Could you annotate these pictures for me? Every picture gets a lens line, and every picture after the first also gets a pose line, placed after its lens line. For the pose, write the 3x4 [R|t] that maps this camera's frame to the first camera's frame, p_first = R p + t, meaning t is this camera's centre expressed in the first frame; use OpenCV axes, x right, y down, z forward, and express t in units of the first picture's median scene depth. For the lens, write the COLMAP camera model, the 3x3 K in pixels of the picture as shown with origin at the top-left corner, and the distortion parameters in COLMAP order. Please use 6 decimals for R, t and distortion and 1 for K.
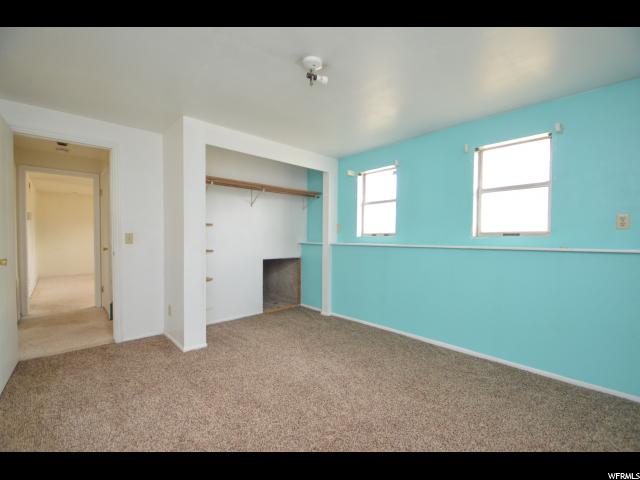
lens RADIAL K [[285.6, 0, 316.4], [0, 285.6, 241.9], [0, 0, 1]] dist [-0.013184, -0.001549]
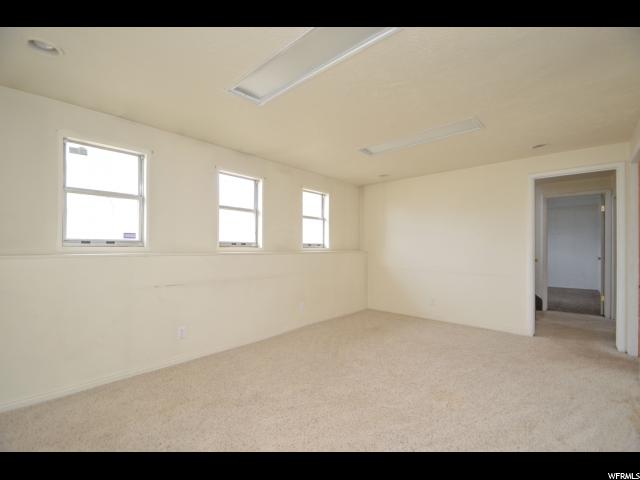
lens RADIAL K [[285.6, 0, 316.5], [0, 285.6, 244.2], [0, 0, 1]] dist [-0.013184, -0.001549]
pose [[-0.074581, 0.009295, 0.997172, -0.587005], [0.007092, 0.999936, -0.008791, -0.010196], [-0.997190, 0.006417, -0.074643, 0.639449]]
